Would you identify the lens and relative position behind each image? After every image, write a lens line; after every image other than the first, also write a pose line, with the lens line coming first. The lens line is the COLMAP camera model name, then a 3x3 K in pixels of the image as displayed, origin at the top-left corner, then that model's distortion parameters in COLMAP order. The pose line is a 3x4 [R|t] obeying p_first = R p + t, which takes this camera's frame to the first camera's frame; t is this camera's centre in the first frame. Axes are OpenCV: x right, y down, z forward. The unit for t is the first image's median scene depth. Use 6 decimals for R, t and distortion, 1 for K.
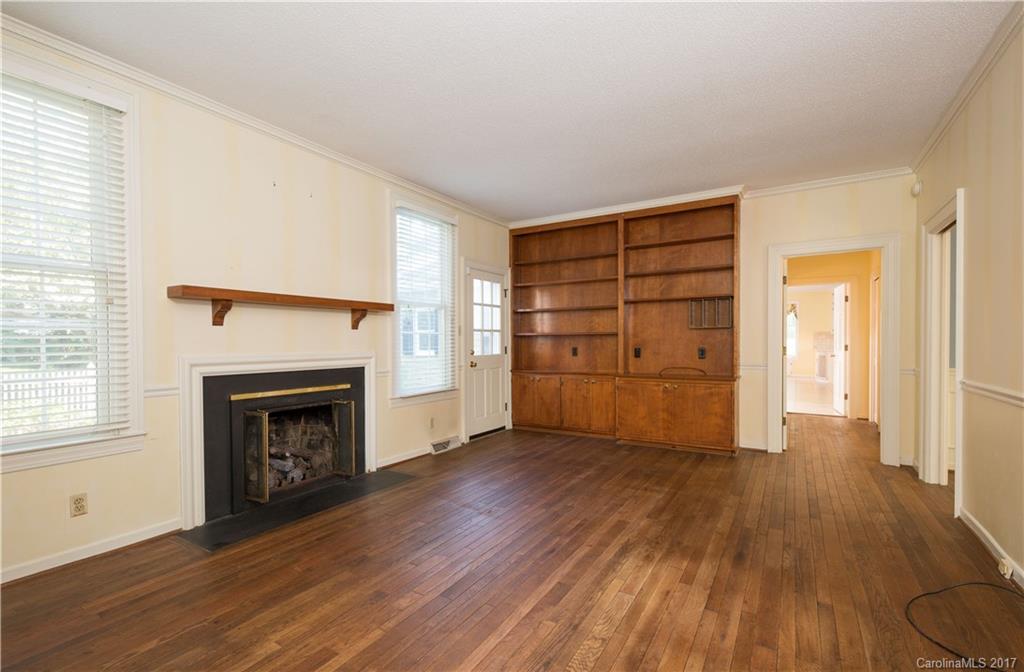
lens RADIAL K [[451.3, 0, 508.3], [0, 451.3, 345.4], [0, 0, 1]] dist [0.001026, 0.000081]
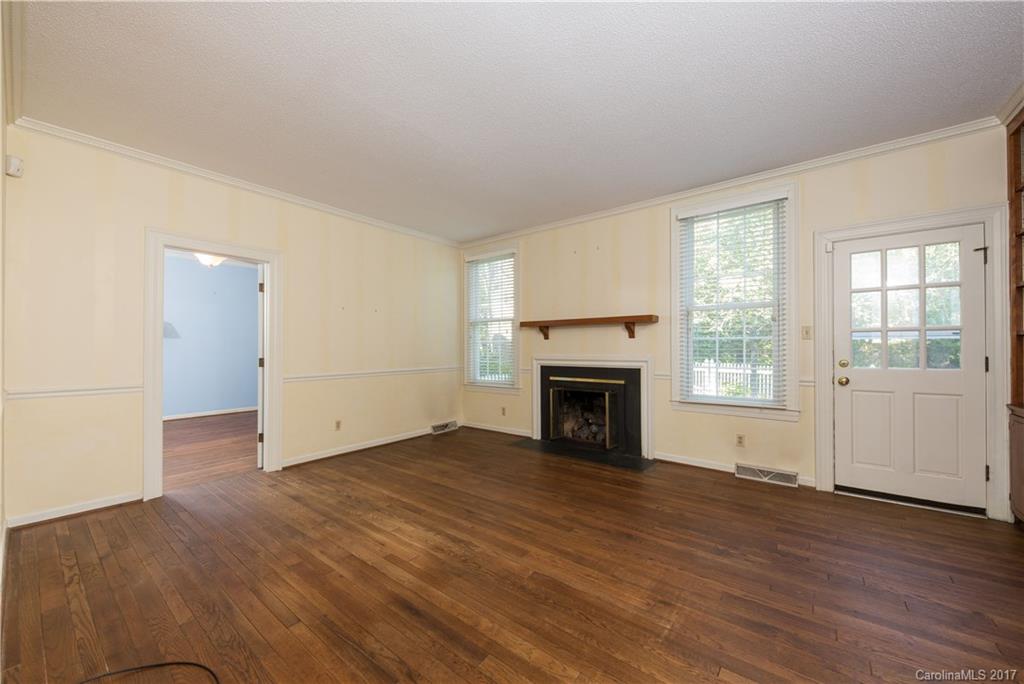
lens RADIAL K [[370.5, 0, 513.6], [0, 370.5, 340.2], [0, 0, 1]] dist [-0.000607, -0.000088]
pose [[-0.076849, -0.015438, -0.996923, 0.976877], [-0.005644, 0.999871, -0.015049, -0.017273], [0.997027, 0.004470, -0.076927, 1.019572]]
